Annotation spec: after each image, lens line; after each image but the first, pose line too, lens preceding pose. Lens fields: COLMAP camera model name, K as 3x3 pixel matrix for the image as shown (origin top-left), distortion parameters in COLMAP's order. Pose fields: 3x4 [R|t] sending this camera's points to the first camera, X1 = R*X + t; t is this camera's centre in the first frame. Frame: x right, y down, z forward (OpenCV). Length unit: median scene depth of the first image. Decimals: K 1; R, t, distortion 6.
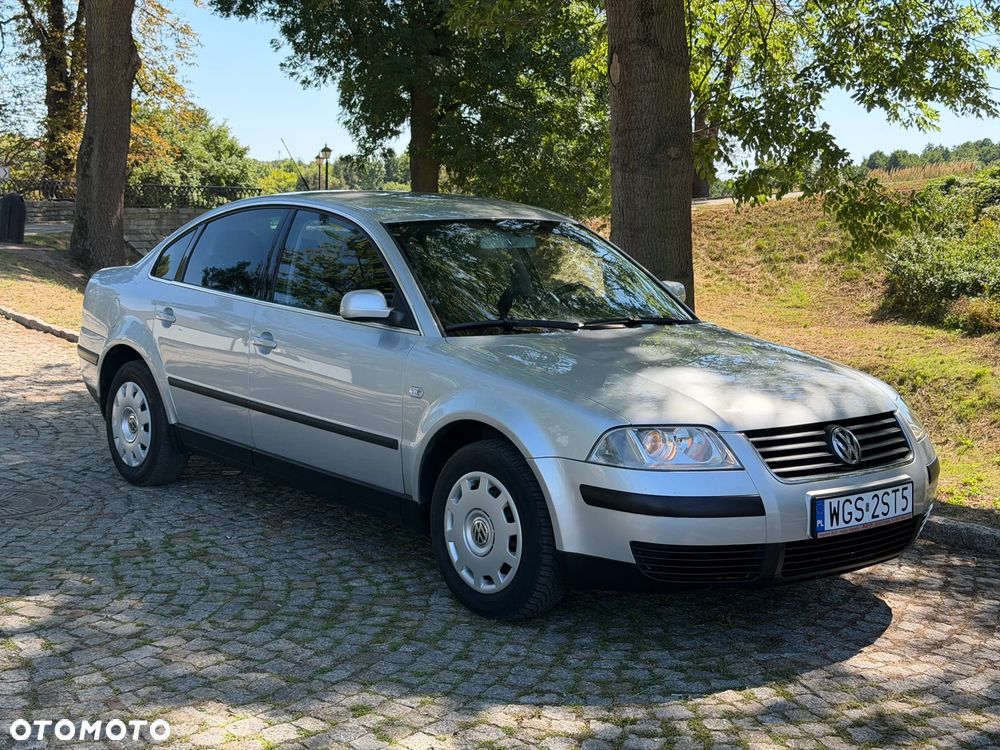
lens RADIAL K [[1377.1, 0, 500.0], [0, 1377.1, 375.0], [0, 0, 1]] dist [0.155860, -0.101179]
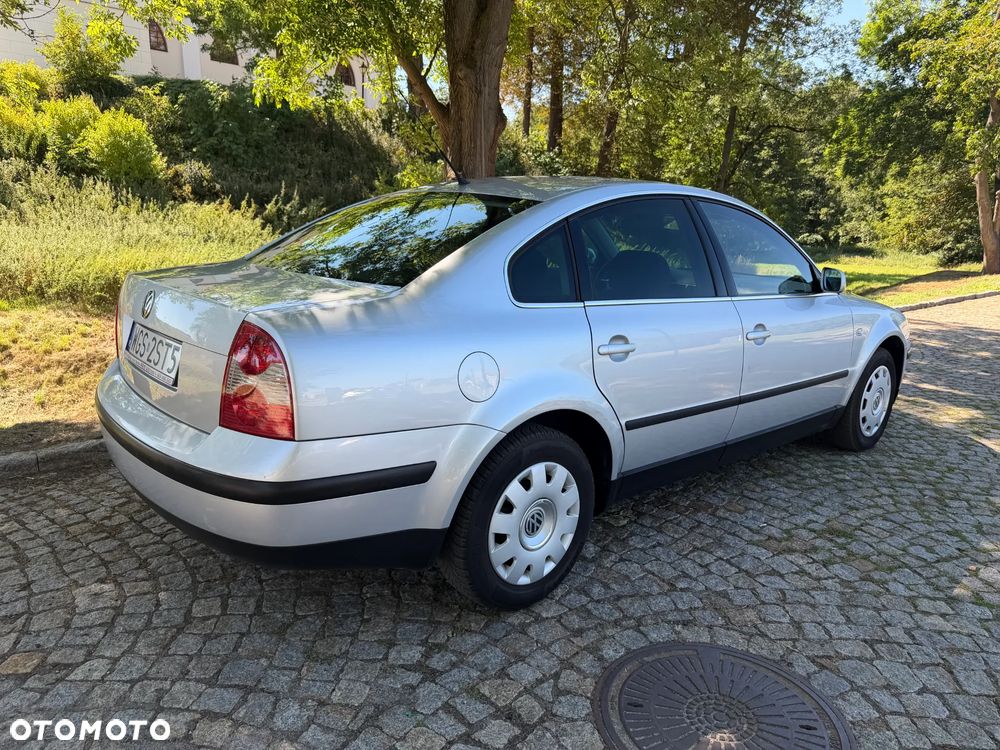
lens RADIAL K [[705.0, 0, 500.0], [0, 705.0, 375.0], [0, 0, 1]] dist [0.017631, -0.023829]
pose [[-0.022798, -0.252008, 0.967456, -0.759971], [0.087147, 0.963523, 0.253037, -0.159857], [-0.995935, 0.090080, -0.000005, 1.337391]]
